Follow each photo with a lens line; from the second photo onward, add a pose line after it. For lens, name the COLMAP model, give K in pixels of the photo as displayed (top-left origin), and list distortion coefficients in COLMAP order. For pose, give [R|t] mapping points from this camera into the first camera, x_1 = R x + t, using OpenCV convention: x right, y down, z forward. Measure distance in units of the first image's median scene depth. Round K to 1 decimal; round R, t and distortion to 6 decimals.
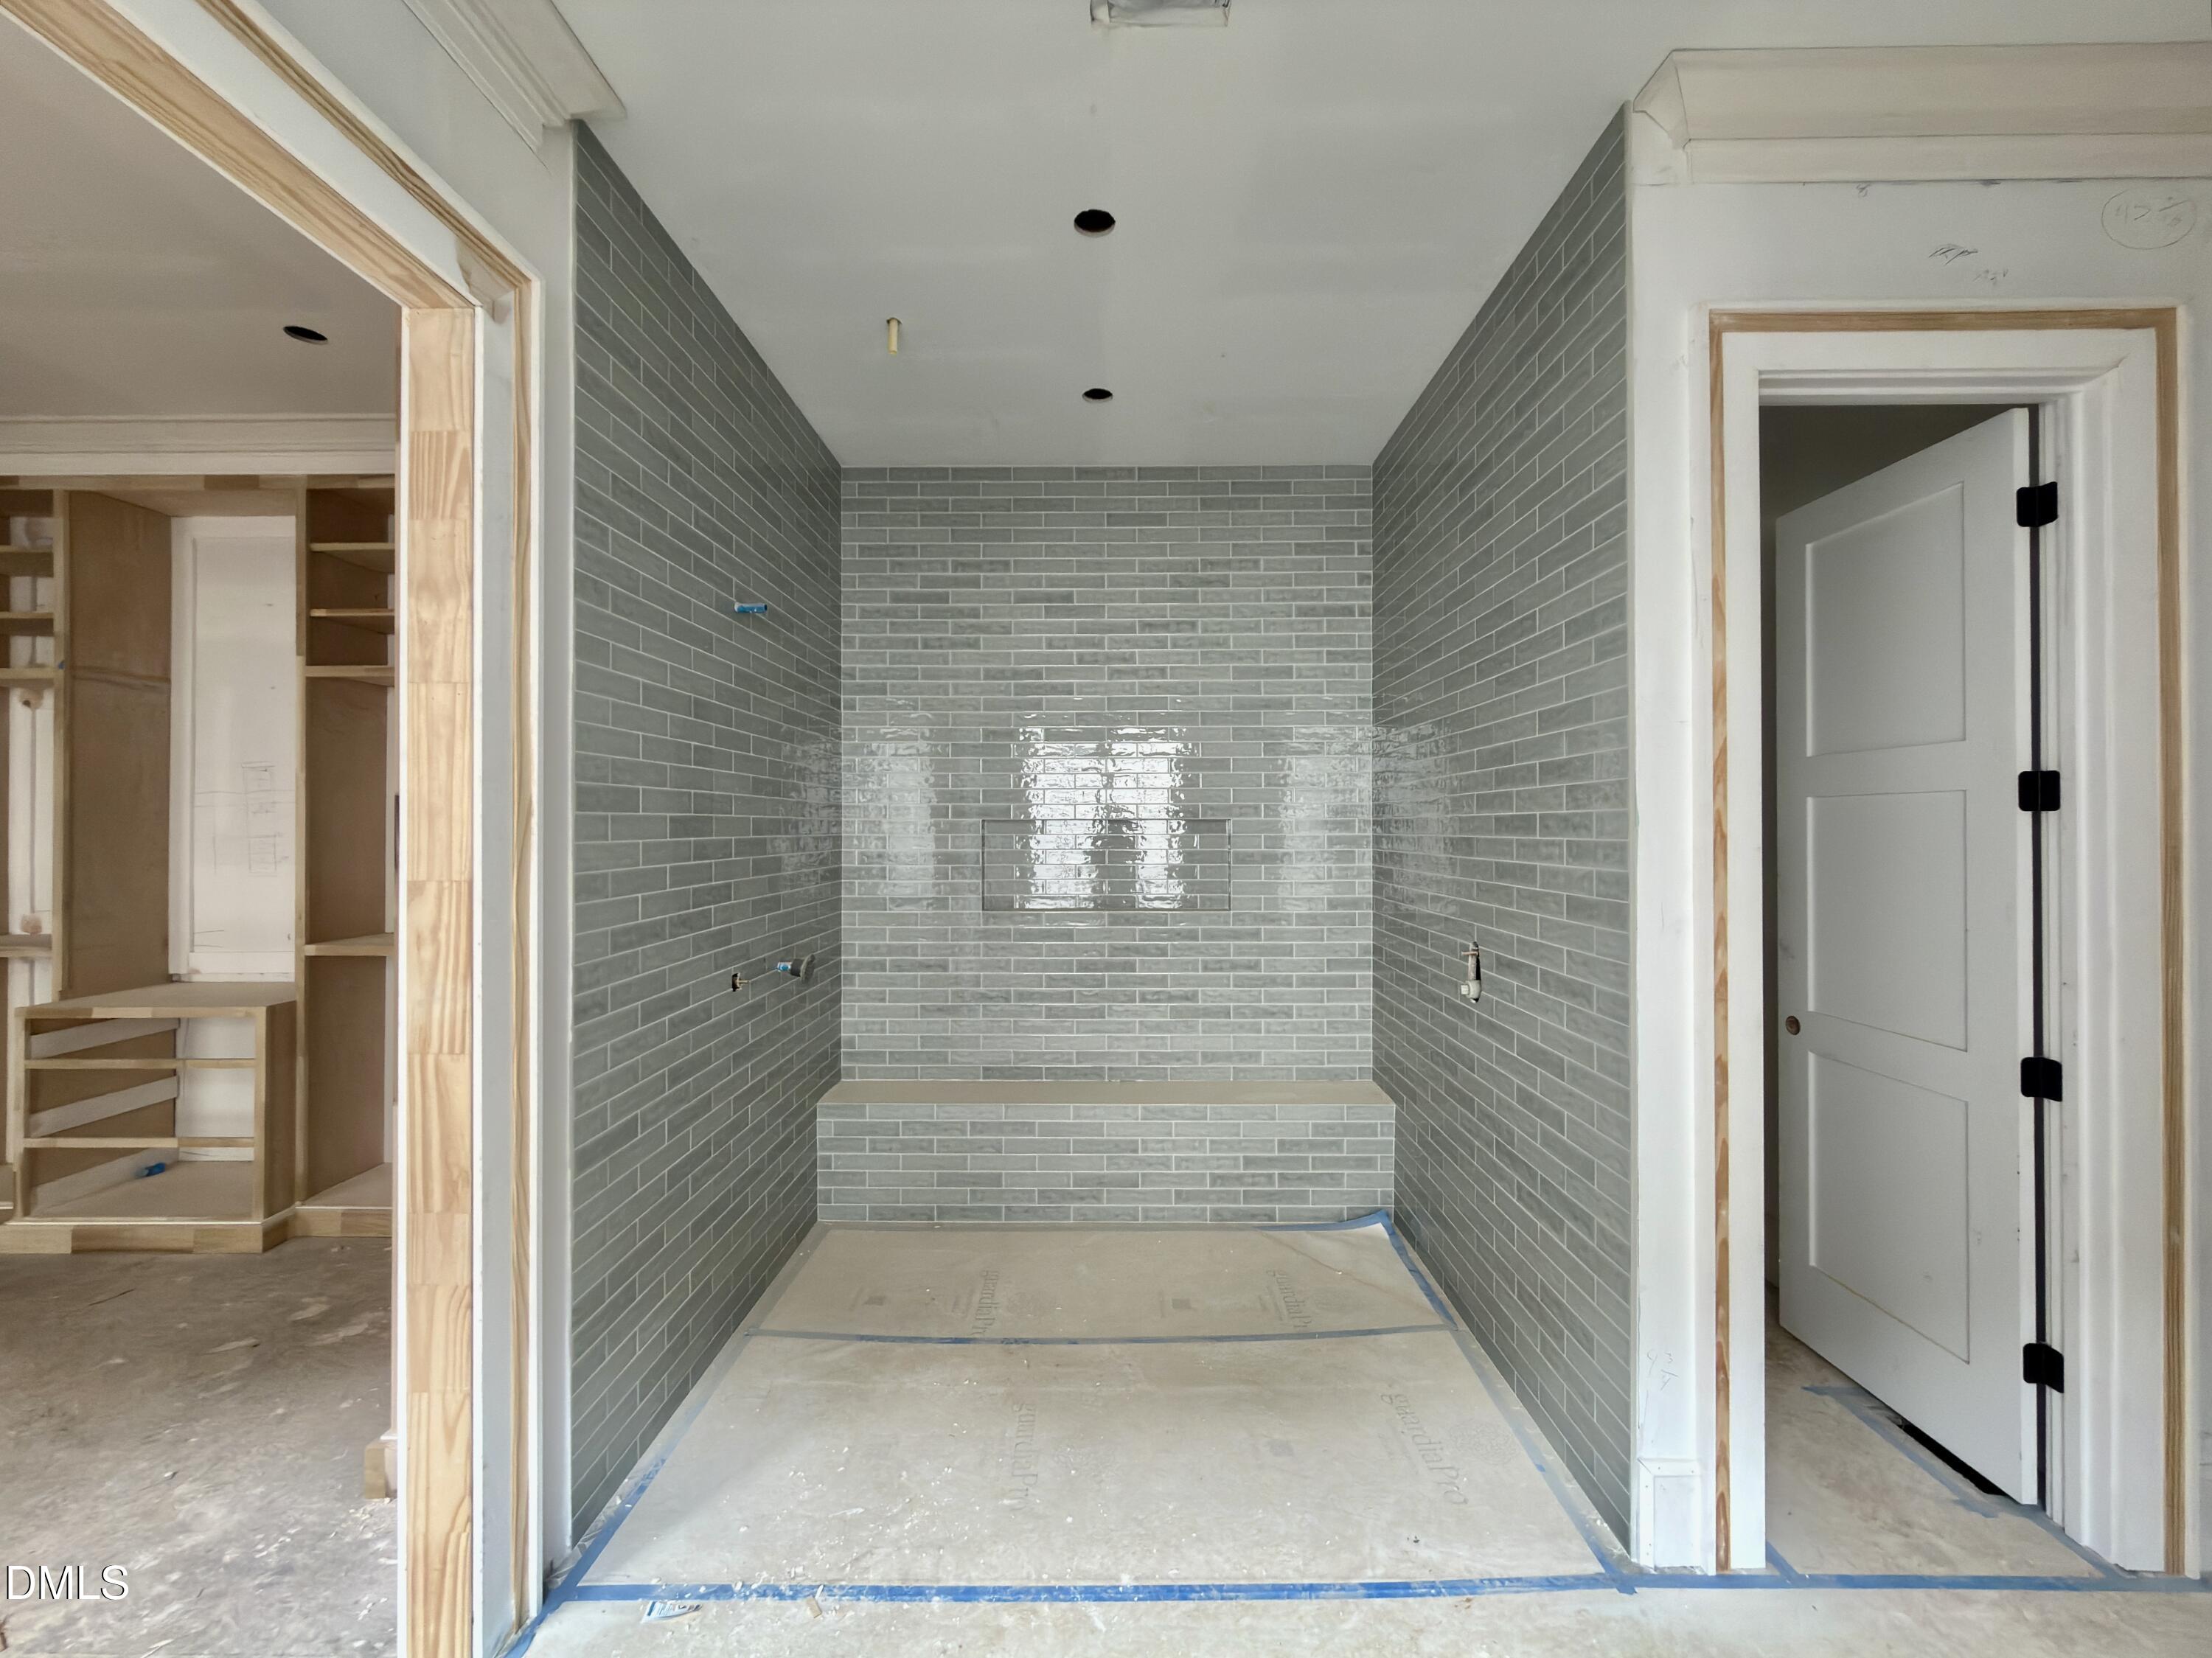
lens RADIAL K [[882.2, 0, 1103.7], [0, 882.2, 819.0], [0, 0, 1]] dist [-0.000624, -0.000482]
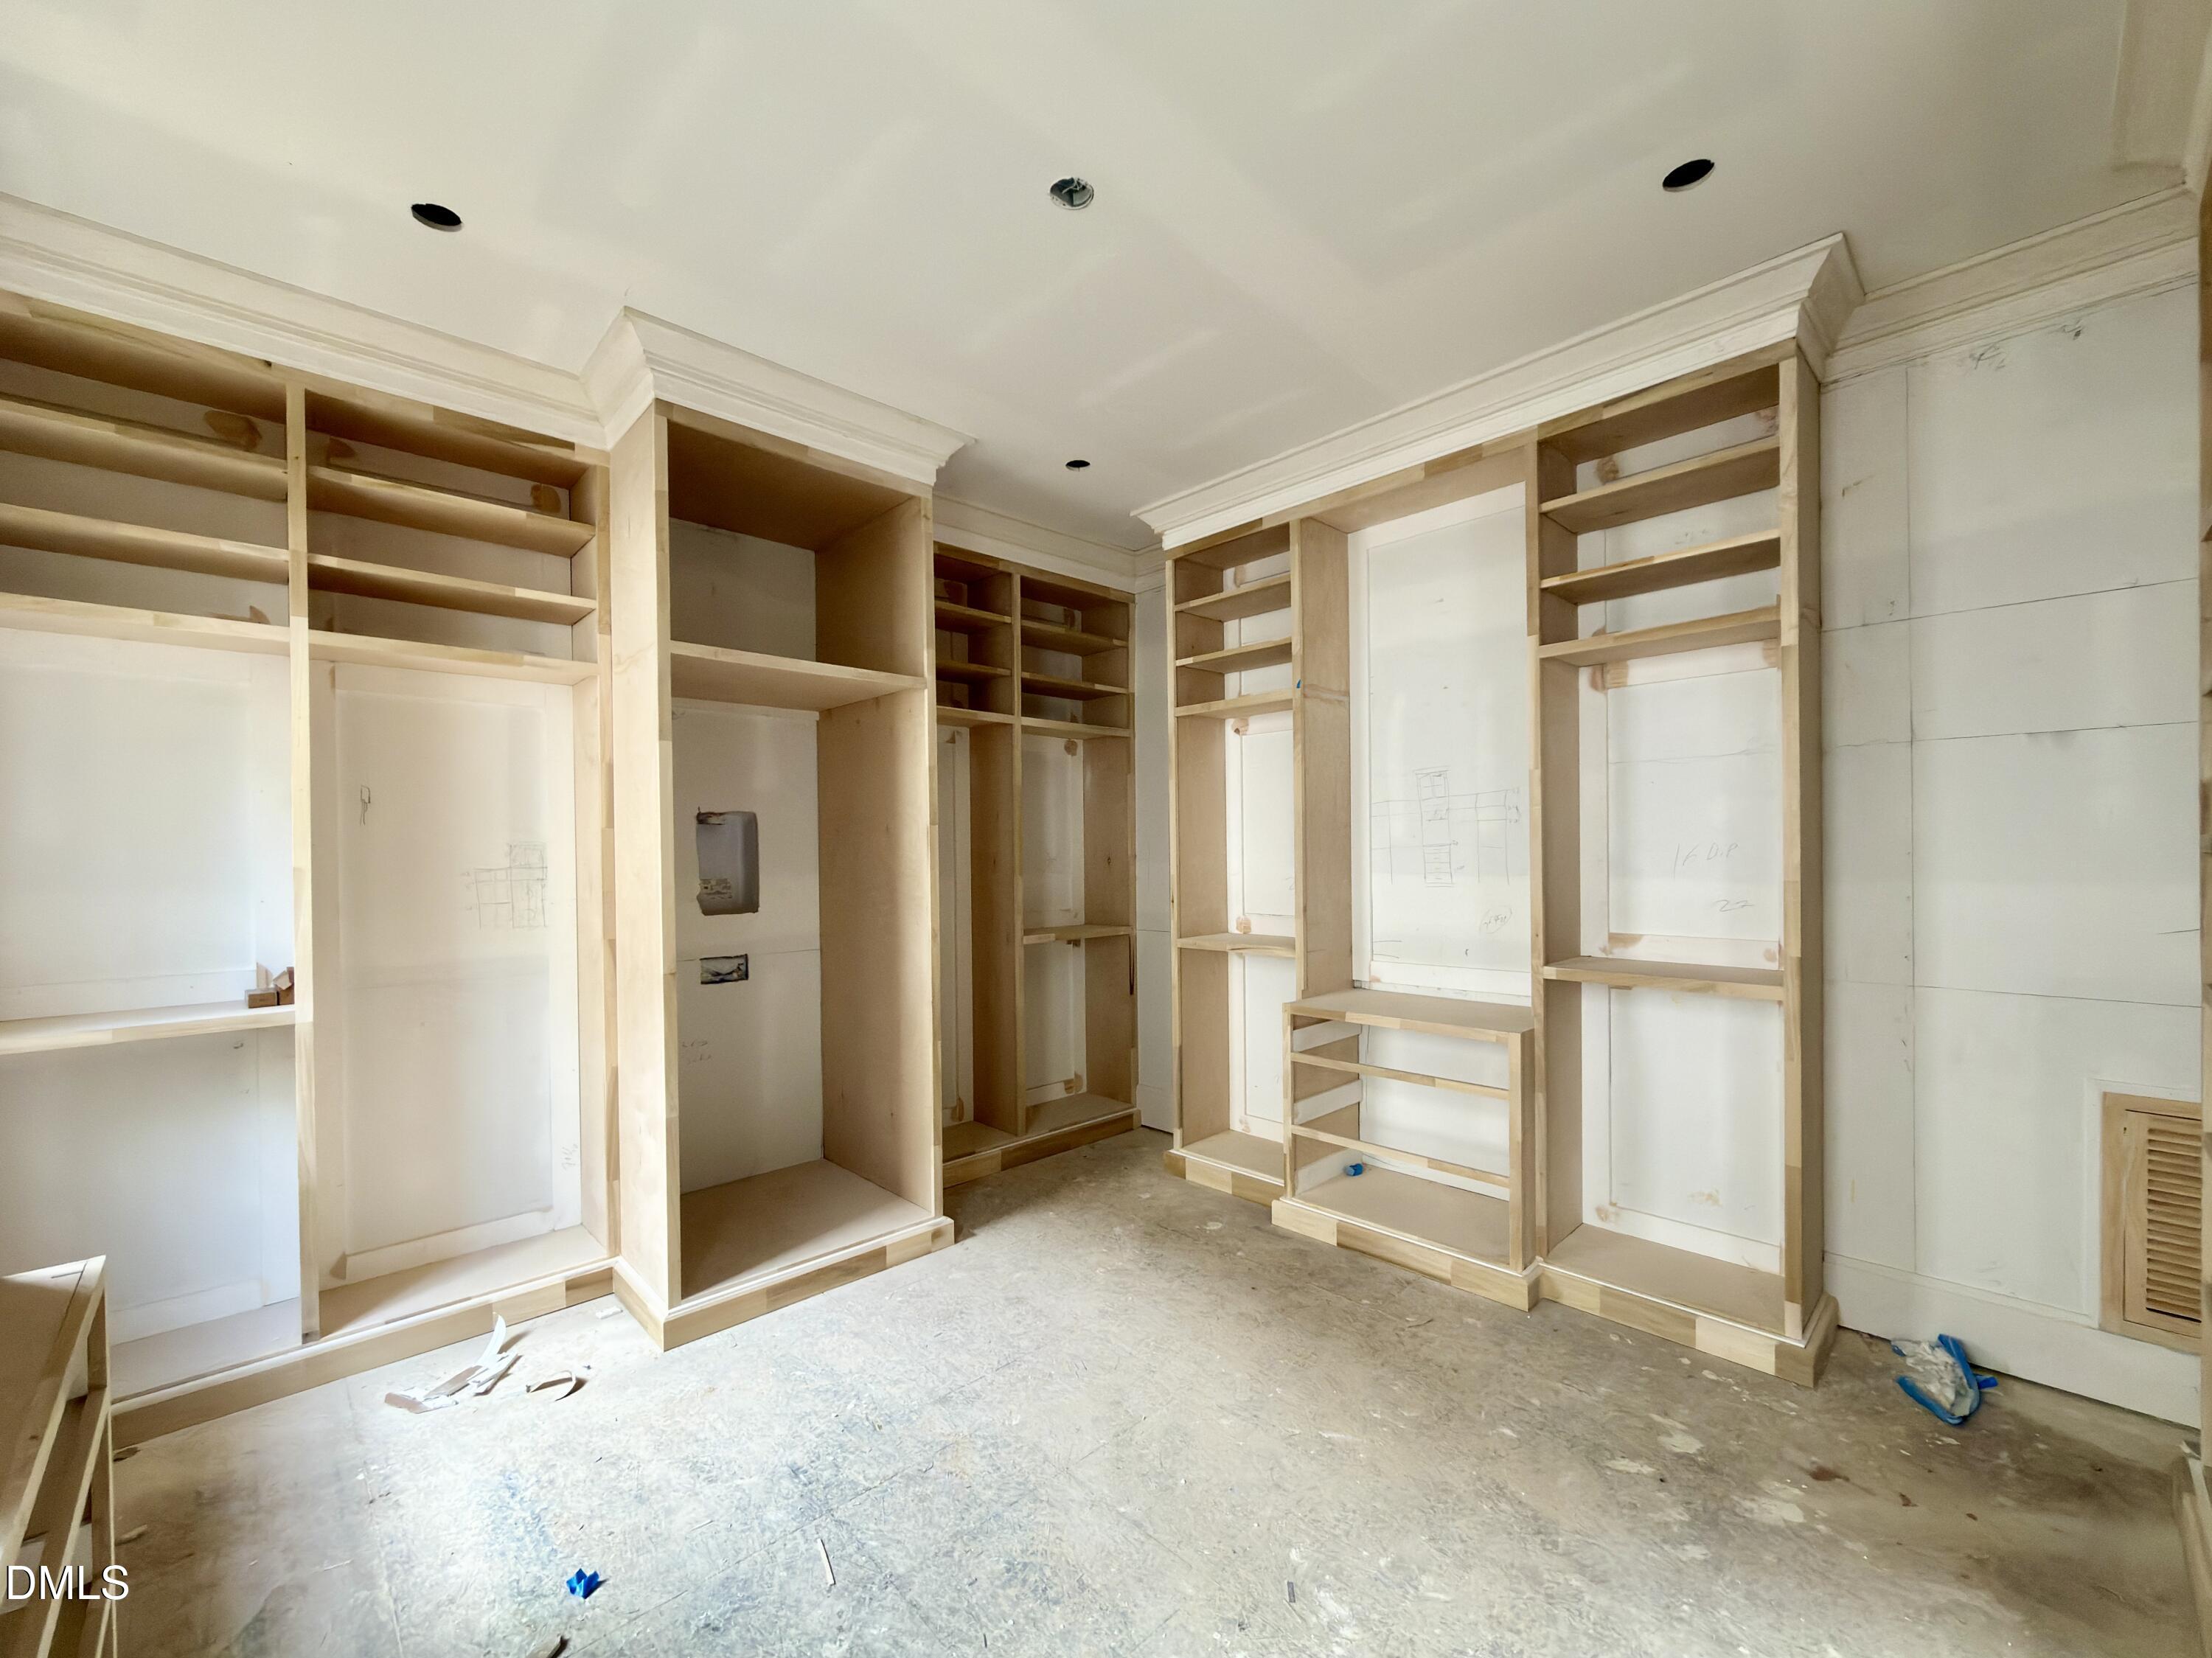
lens RADIAL K [[882.2, 0, 1093.0], [0, 882.2, 855.7], [0, 0, 1]] dist [-0.000624, -0.000482]
pose [[0.694415, -0.004446, -0.719561, -0.589188], [0.017925, 0.999777, 0.011121, 0.015538], [0.719352, -0.020621, 0.694340, 0.075866]]
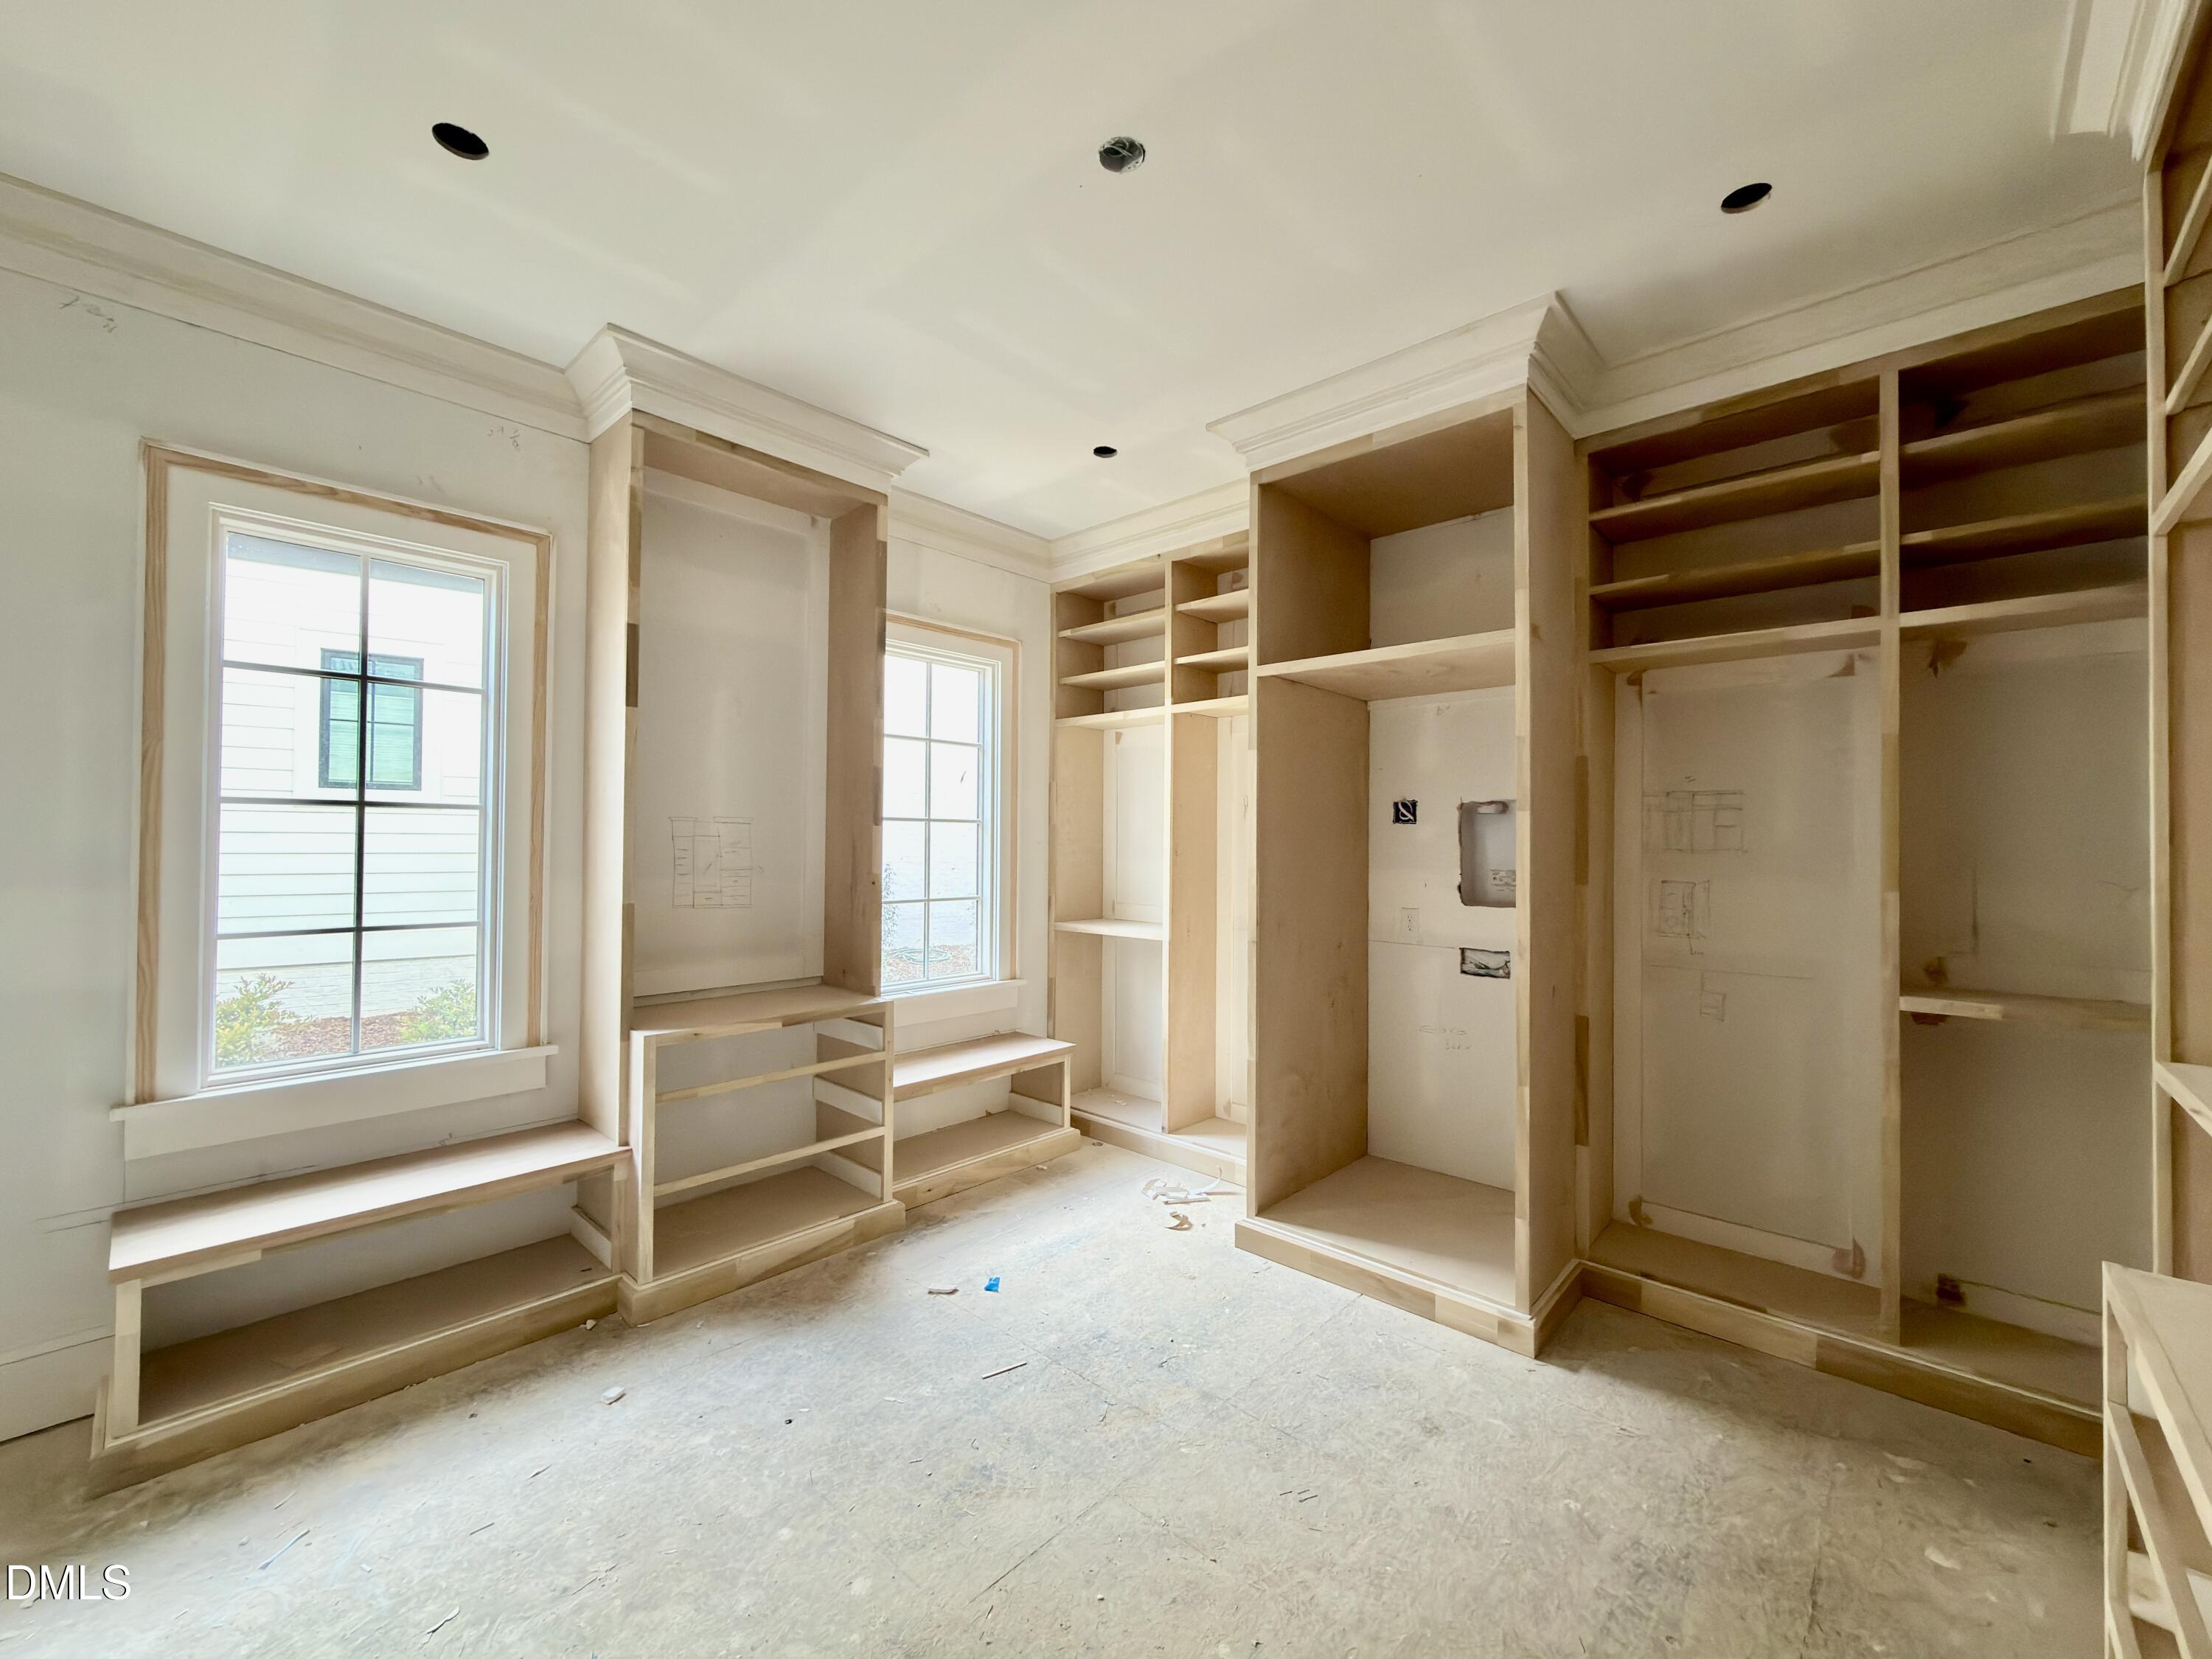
lens RADIAL K [[882.3, 0, 1114.8], [0, 882.3, 834.4], [0, 0, 1]] dist [-0.000624, -0.000482]
pose [[-0.656330, -0.006259, -0.754448, -0.598910], [0.002852, 0.999938, -0.010776, 0.015327], [0.754468, -0.009224, -0.656271, 0.870099]]
